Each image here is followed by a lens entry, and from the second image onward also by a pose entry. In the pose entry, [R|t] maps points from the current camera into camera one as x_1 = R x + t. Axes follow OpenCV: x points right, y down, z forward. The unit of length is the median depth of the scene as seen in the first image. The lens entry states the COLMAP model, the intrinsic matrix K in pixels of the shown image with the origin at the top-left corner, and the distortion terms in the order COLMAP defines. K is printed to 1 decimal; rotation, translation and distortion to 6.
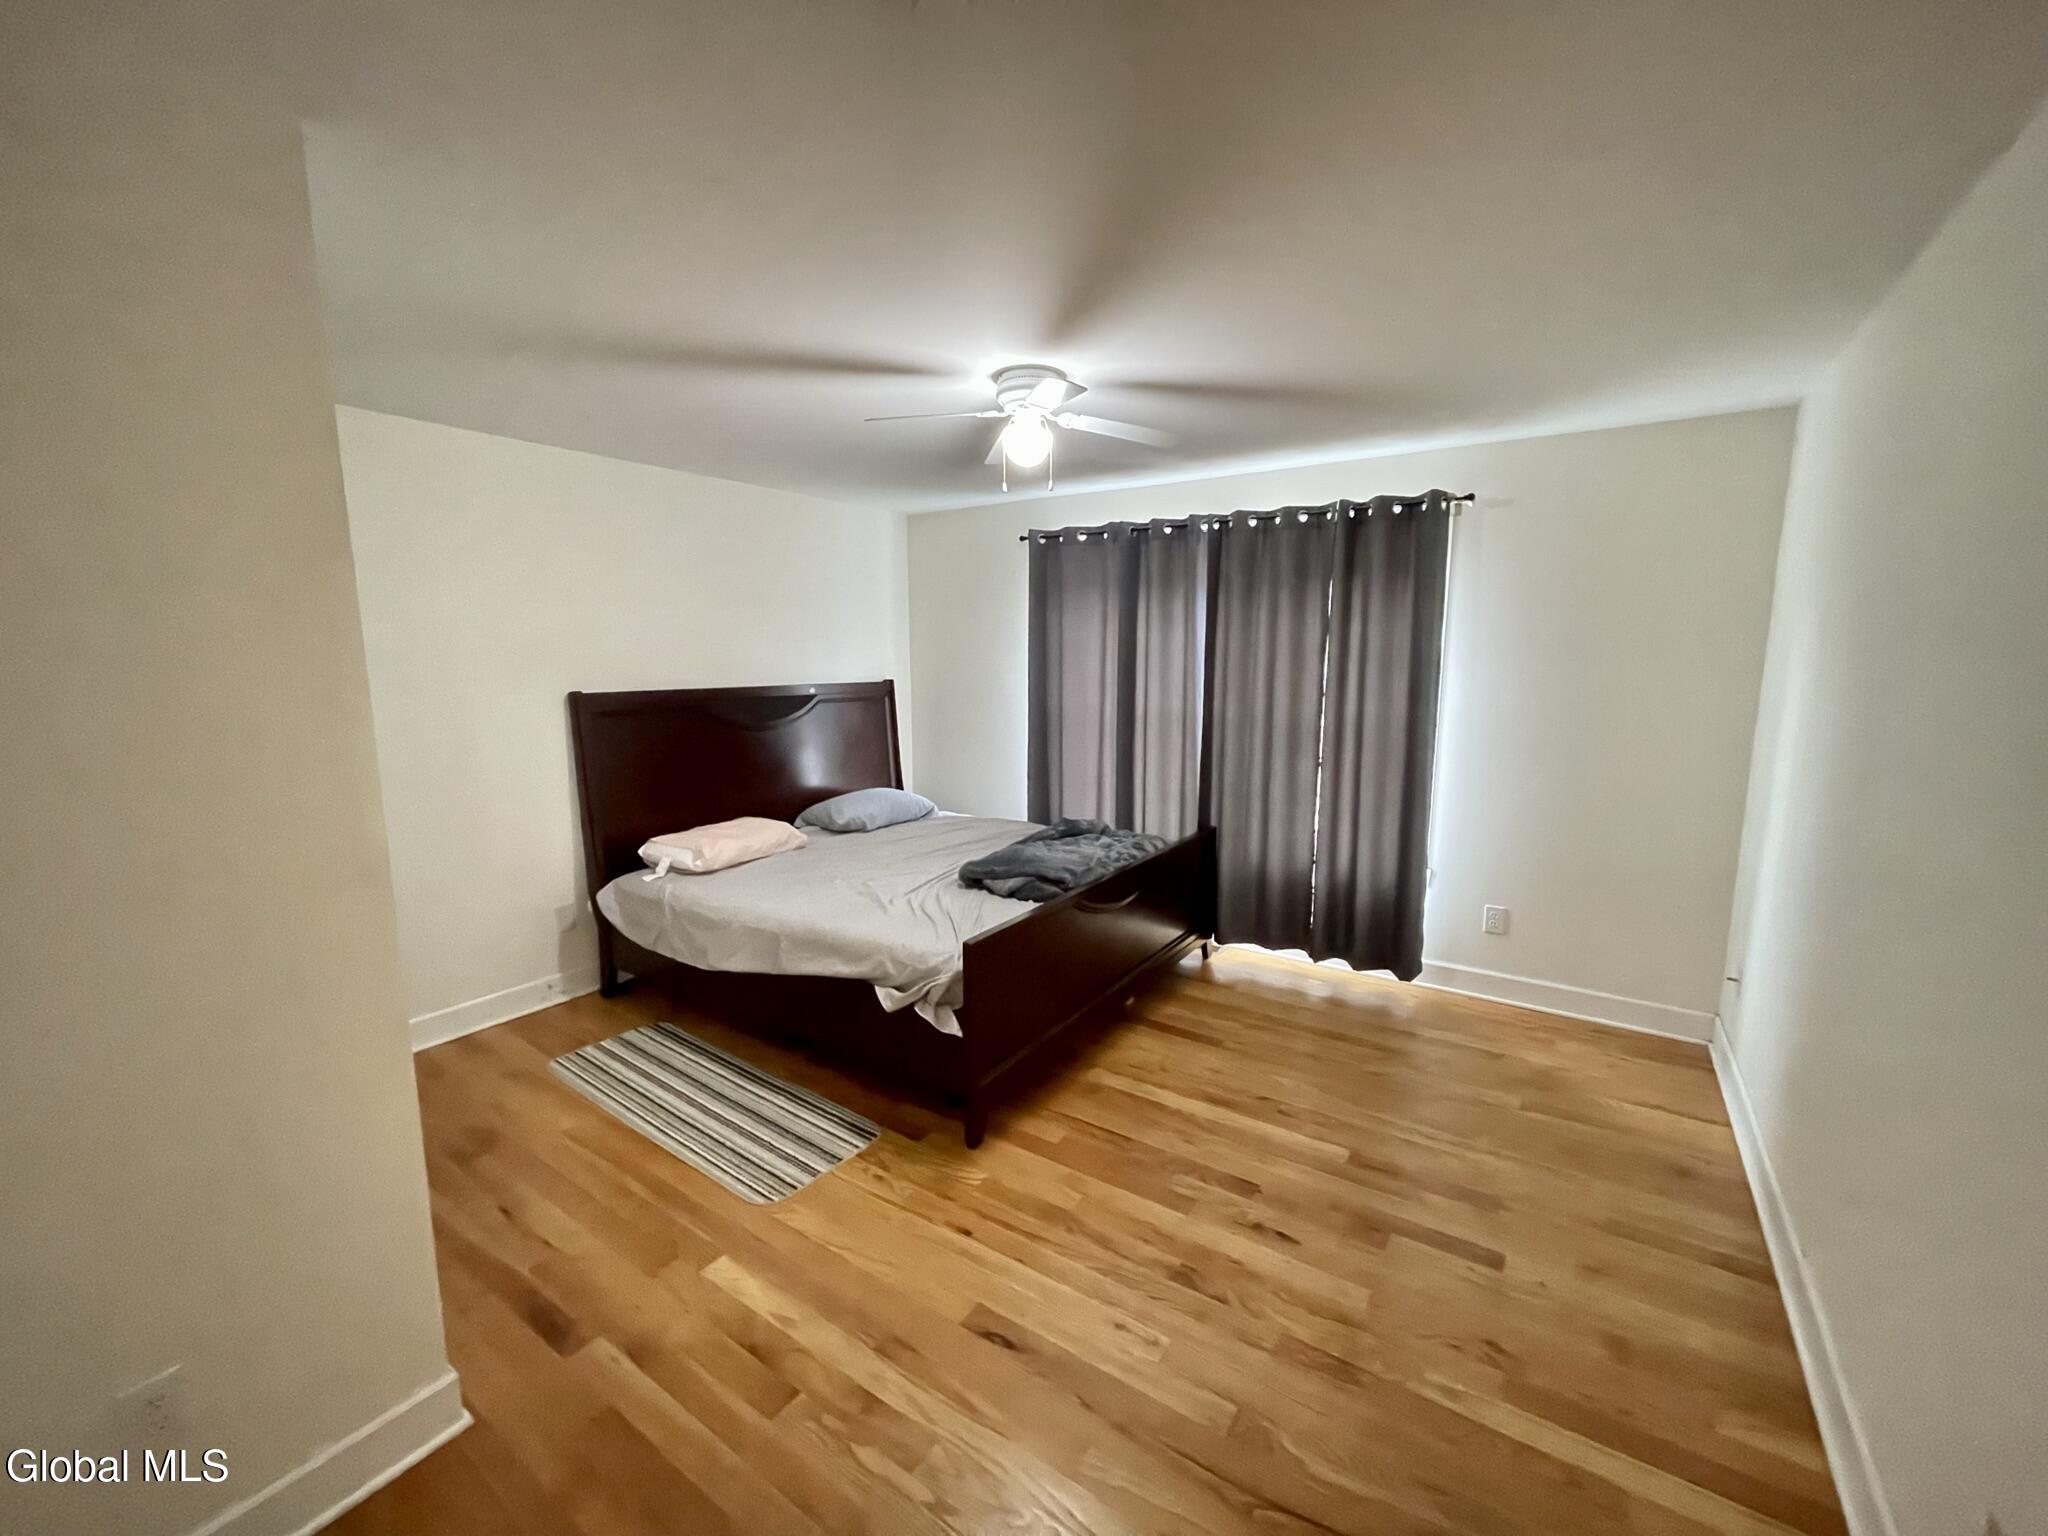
lens RADIAL K [[821.7, 0, 1013.0], [0, 821.7, 770.2], [0, 0, 1]] dist [0.000183, 0.000286]
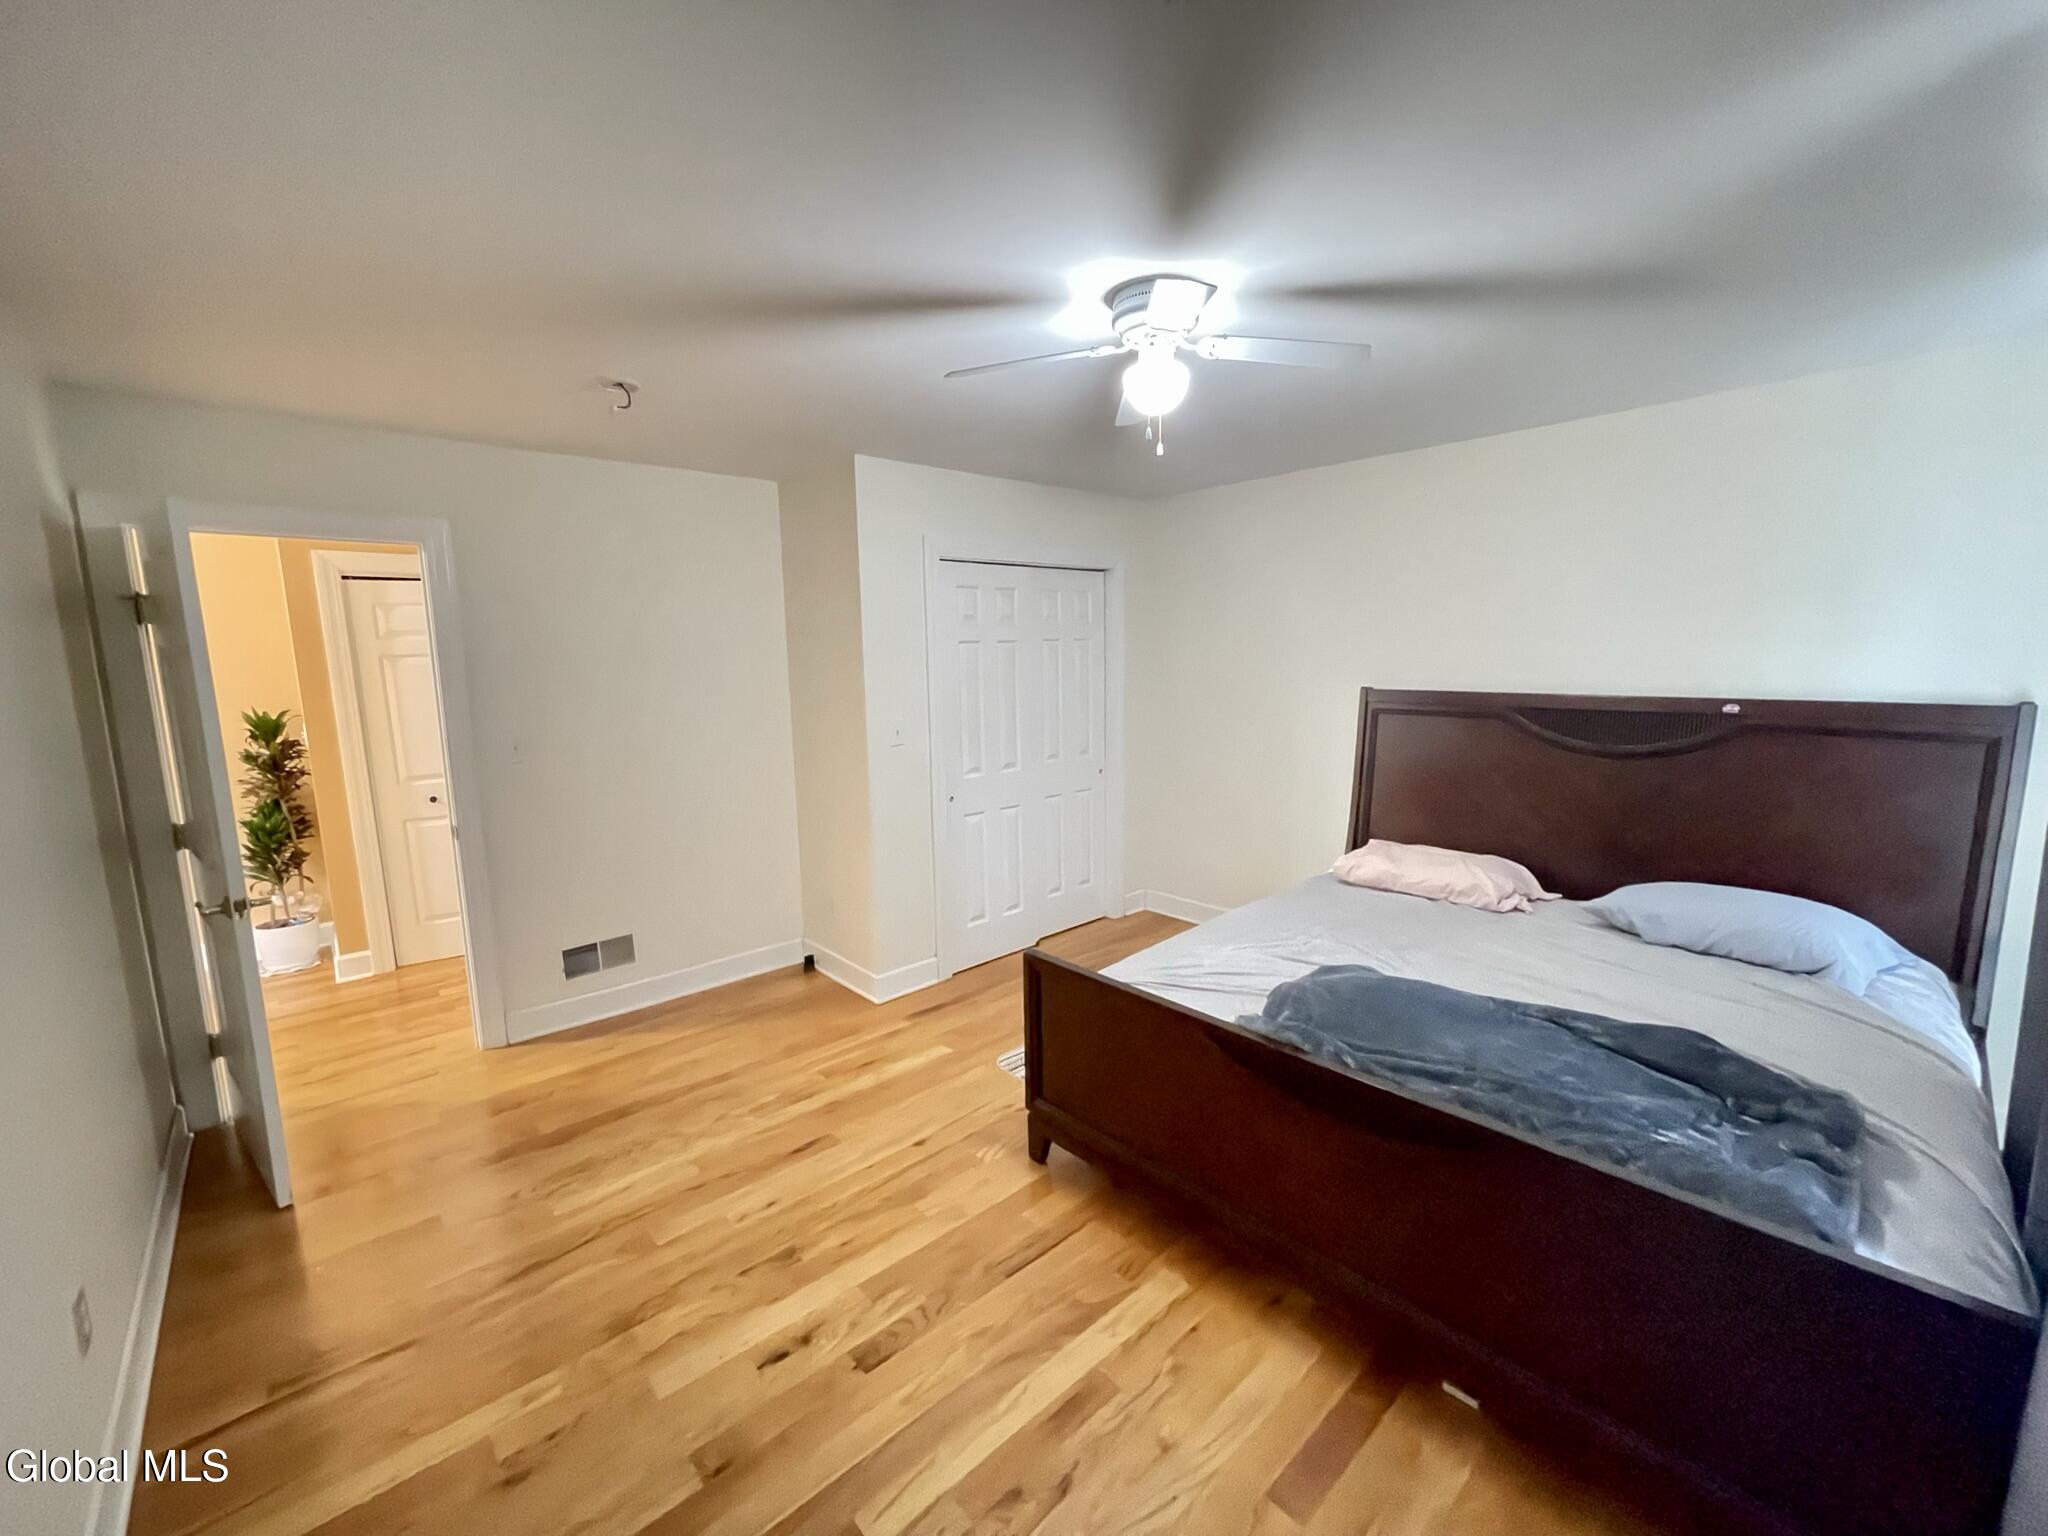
lens RADIAL K [[821.7, 0, 1013.0], [0, 821.7, 767.4], [0, 0, 1]] dist [0.000183, 0.000286]
pose [[-0.220938, 0.160815, -0.961938, 0.999259], [-0.114411, 0.975228, 0.189315, -0.223934], [0.968554, 0.151883, -0.197066, 1.309055]]
